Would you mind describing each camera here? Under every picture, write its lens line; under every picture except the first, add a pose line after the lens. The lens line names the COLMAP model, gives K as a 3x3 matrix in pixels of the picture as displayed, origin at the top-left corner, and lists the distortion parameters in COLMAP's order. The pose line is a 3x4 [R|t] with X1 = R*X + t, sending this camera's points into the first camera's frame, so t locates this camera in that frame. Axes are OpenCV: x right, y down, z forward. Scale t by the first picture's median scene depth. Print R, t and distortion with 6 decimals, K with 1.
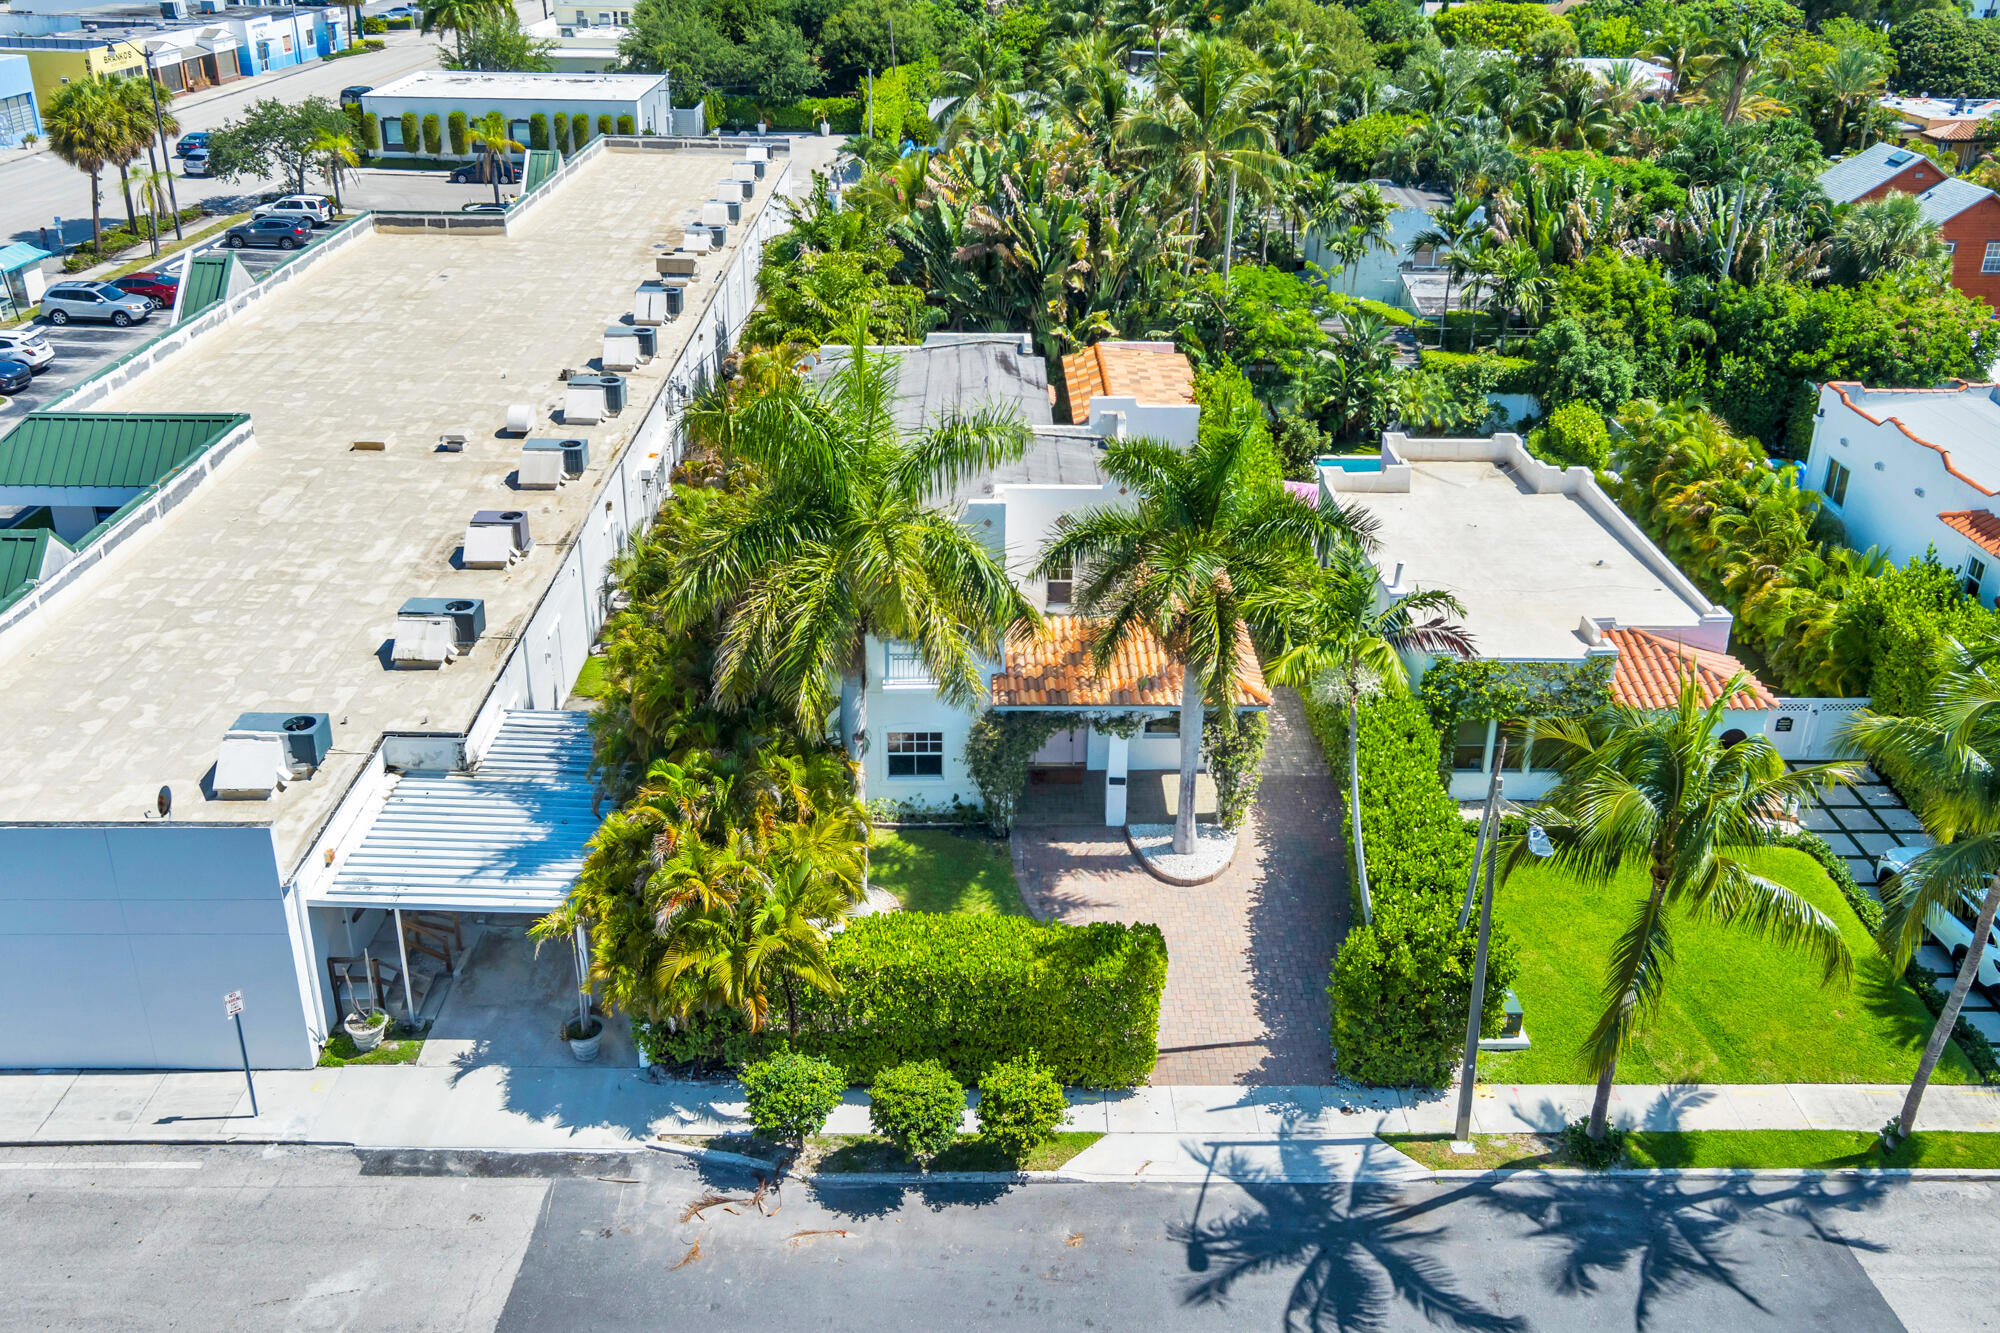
lens RADIAL K [[1844.9, 0, 1000.2], [0, 1844.9, 722.3], [0, 0, 1]] dist [0.004421, 0.002946]
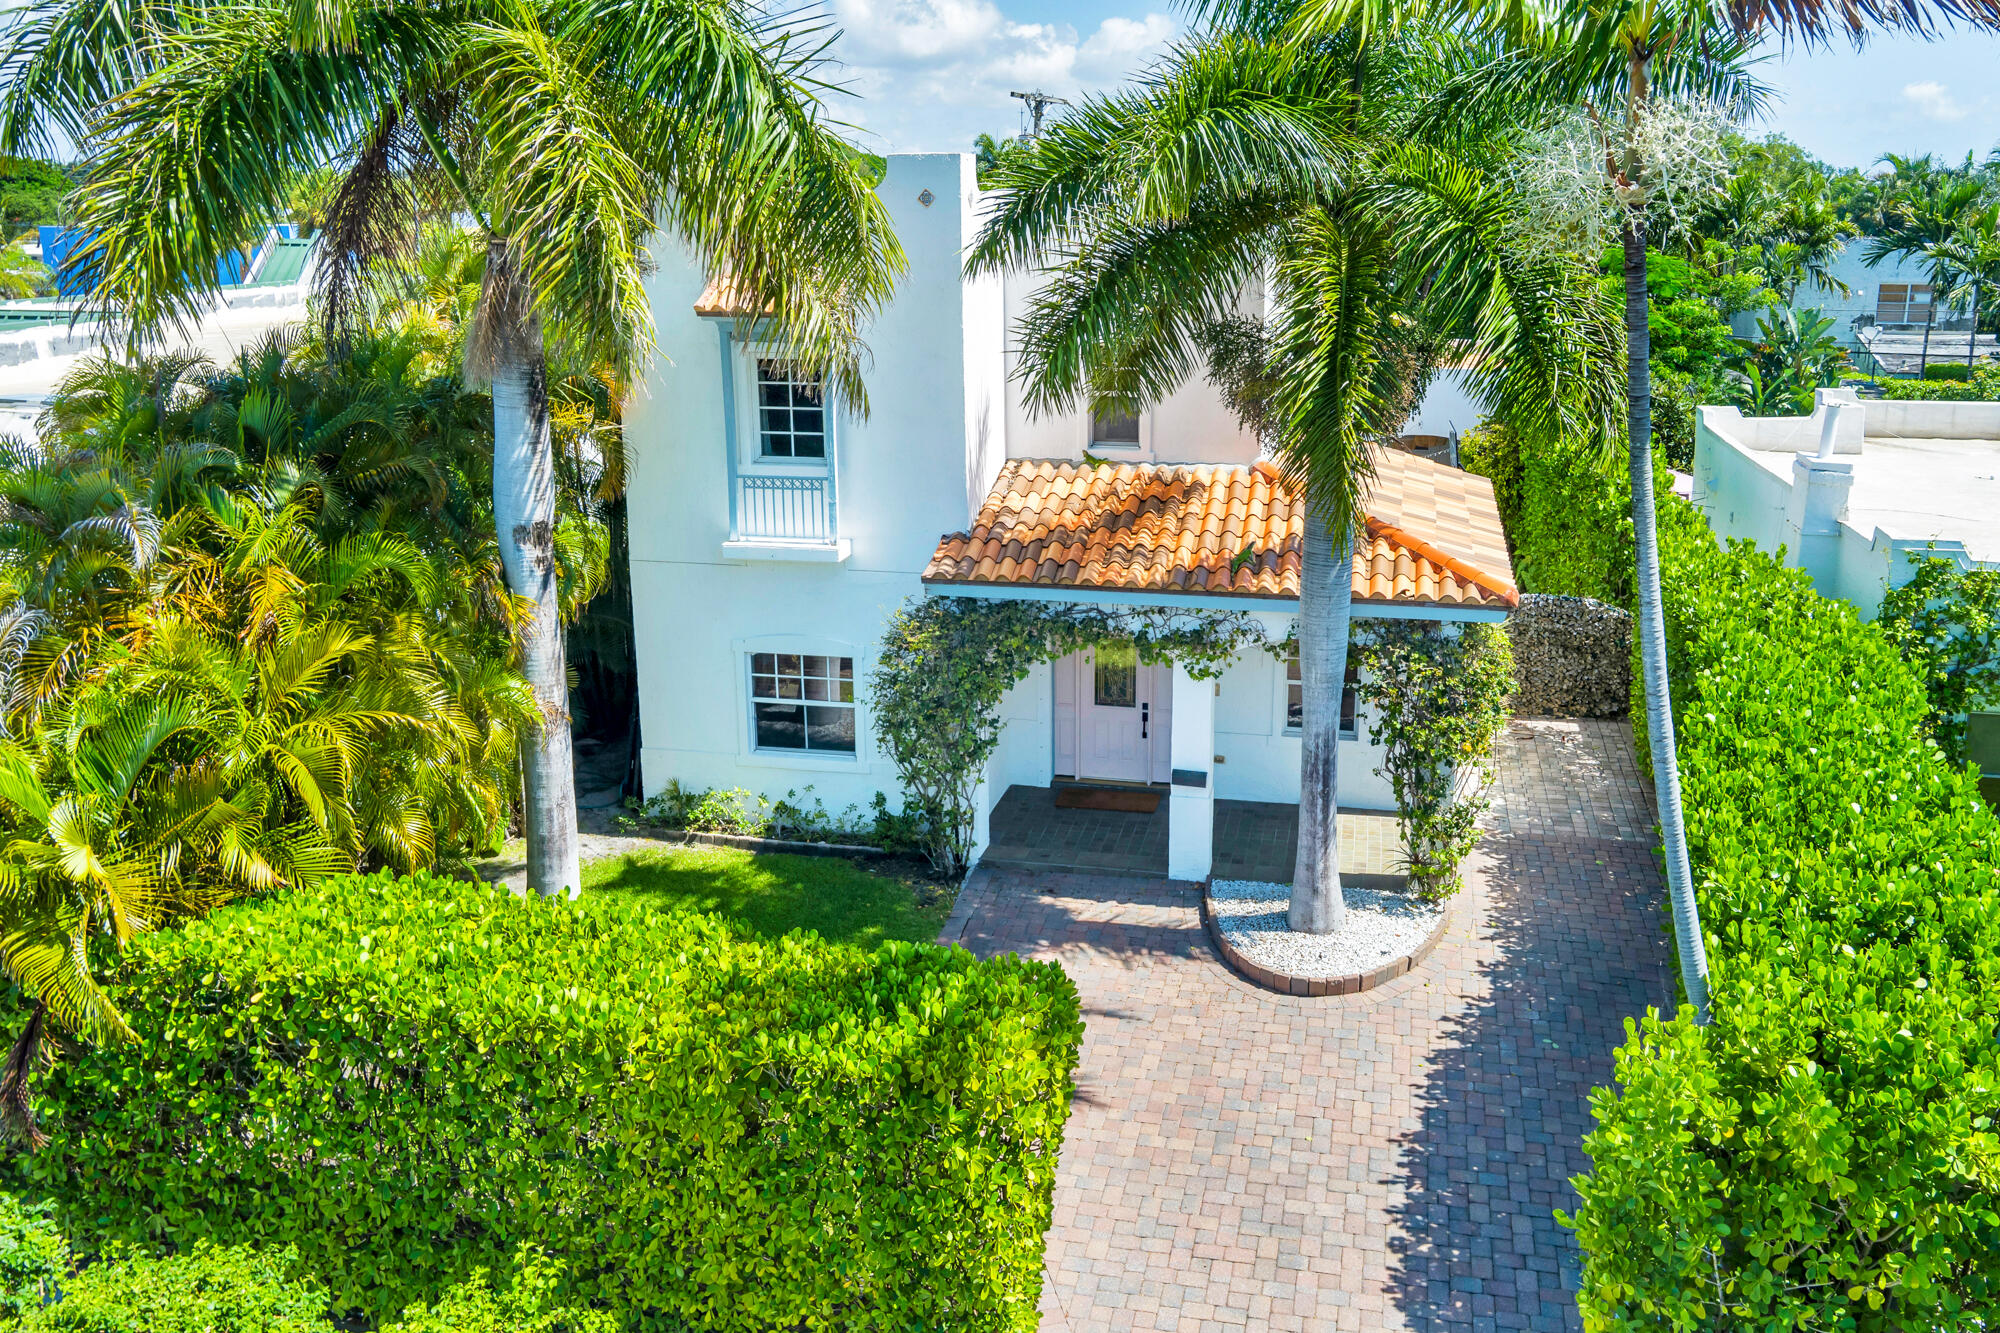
lens RADIAL K [[1798.8, 0, 1000.0], [0, 1798.8, 666.5], [0, 0, 1]] dist [-0.001146, 0.001034]
pose [[0.969677, 0.049464, -0.239333, 0.128770], [-0.099162, 0.974699, -0.200319, 0.104380], [0.223369, 0.217978, 0.950048, 0.549907]]
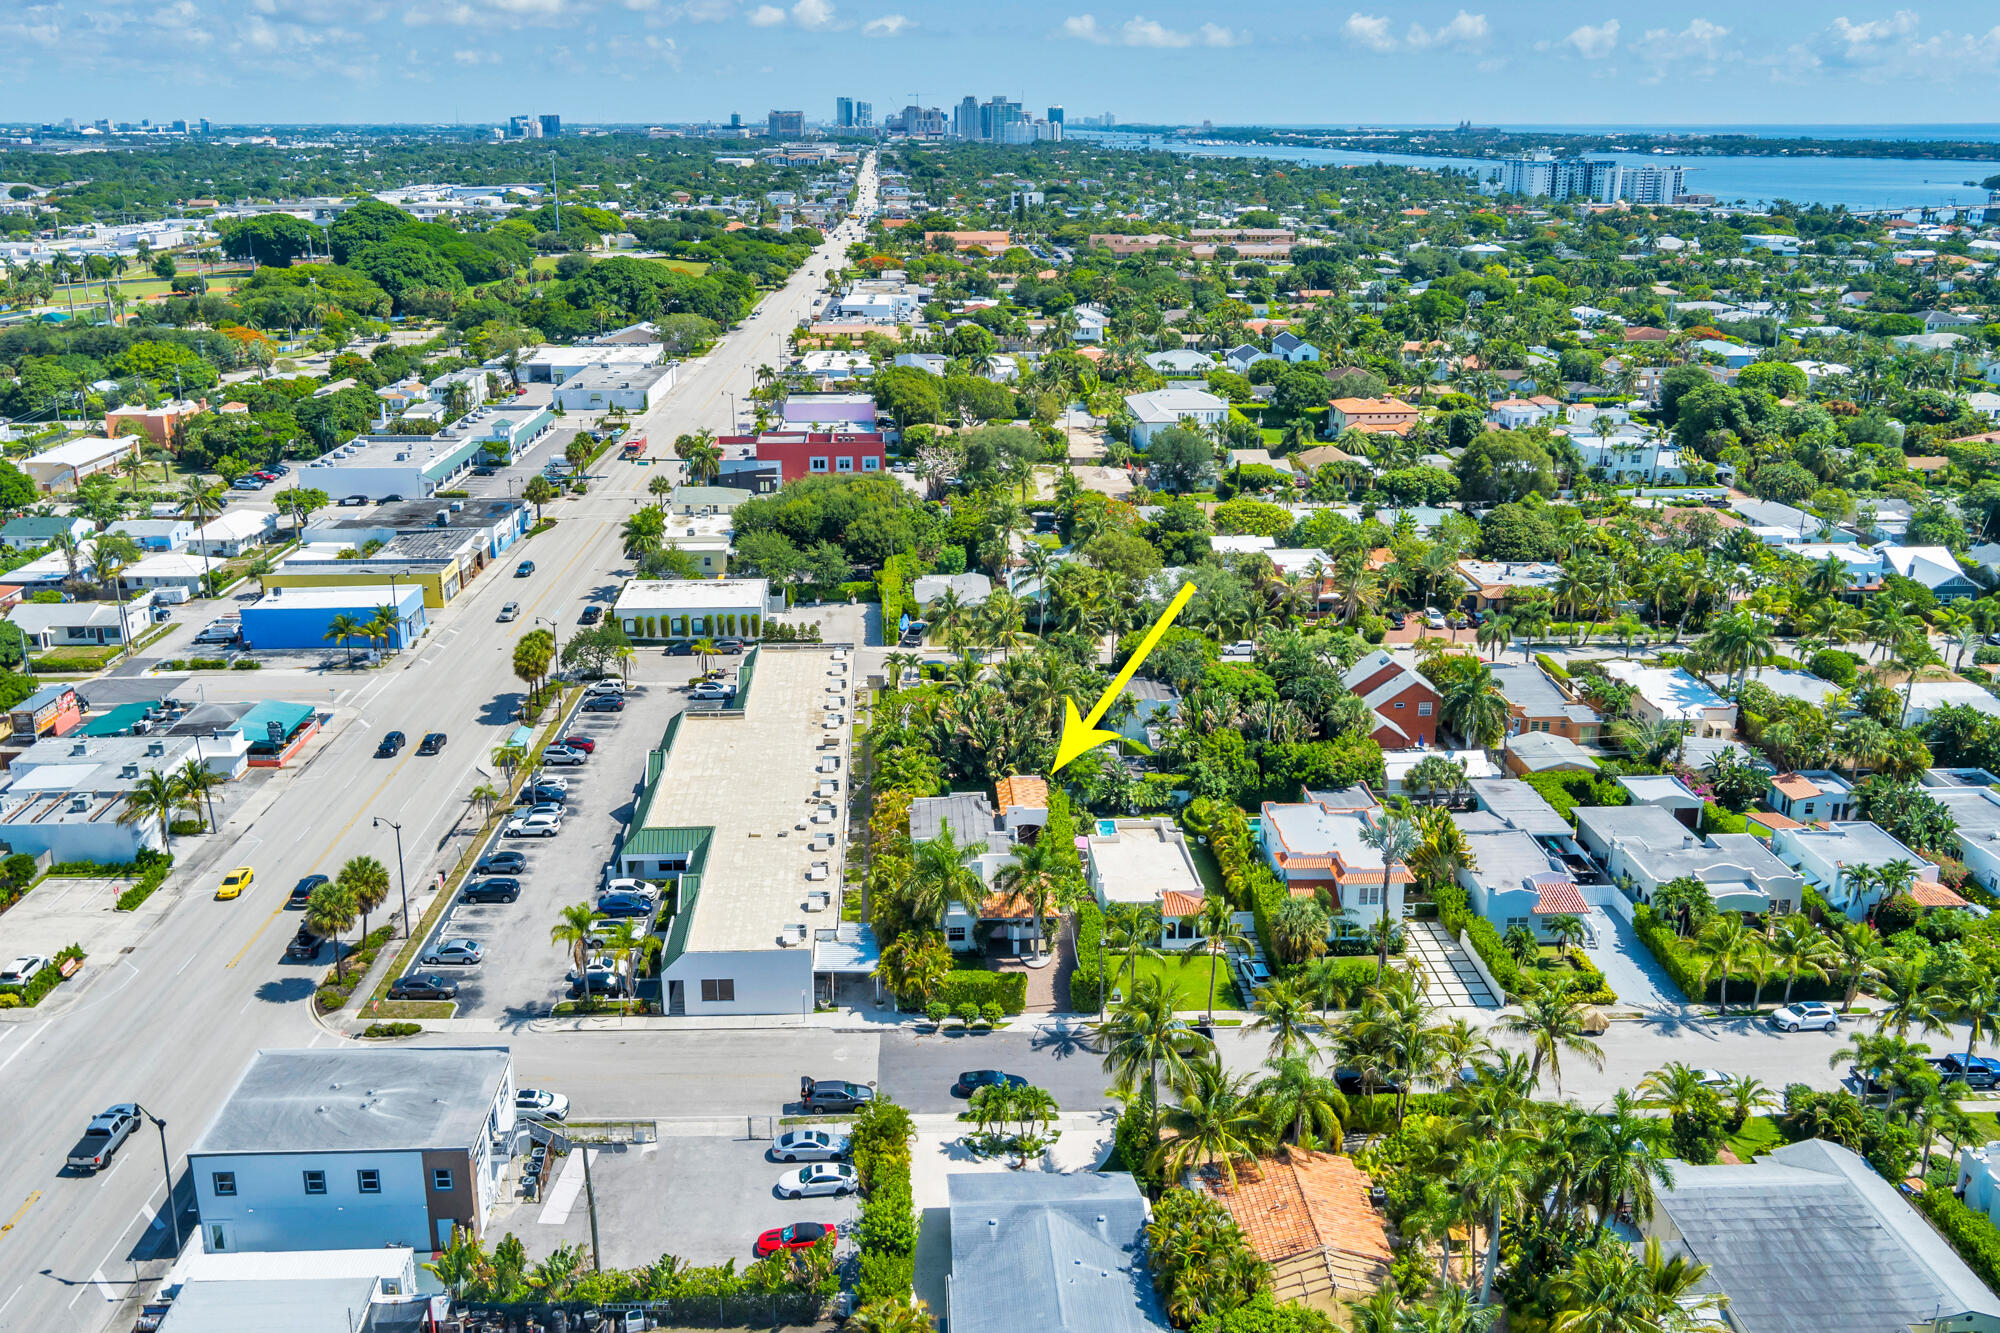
lens RADIAL K [[1844.9, 0, 1000.2], [0, 1844.9, 722.3], [0, 0, 1]] dist [0.004421, 0.002946]
pose [[0.999088, -0.018711, 0.038367, -0.092171], [0.023591, 0.991106, -0.130968, 0.080338], [-0.035576, 0.131754, 0.990644, -2.500568]]
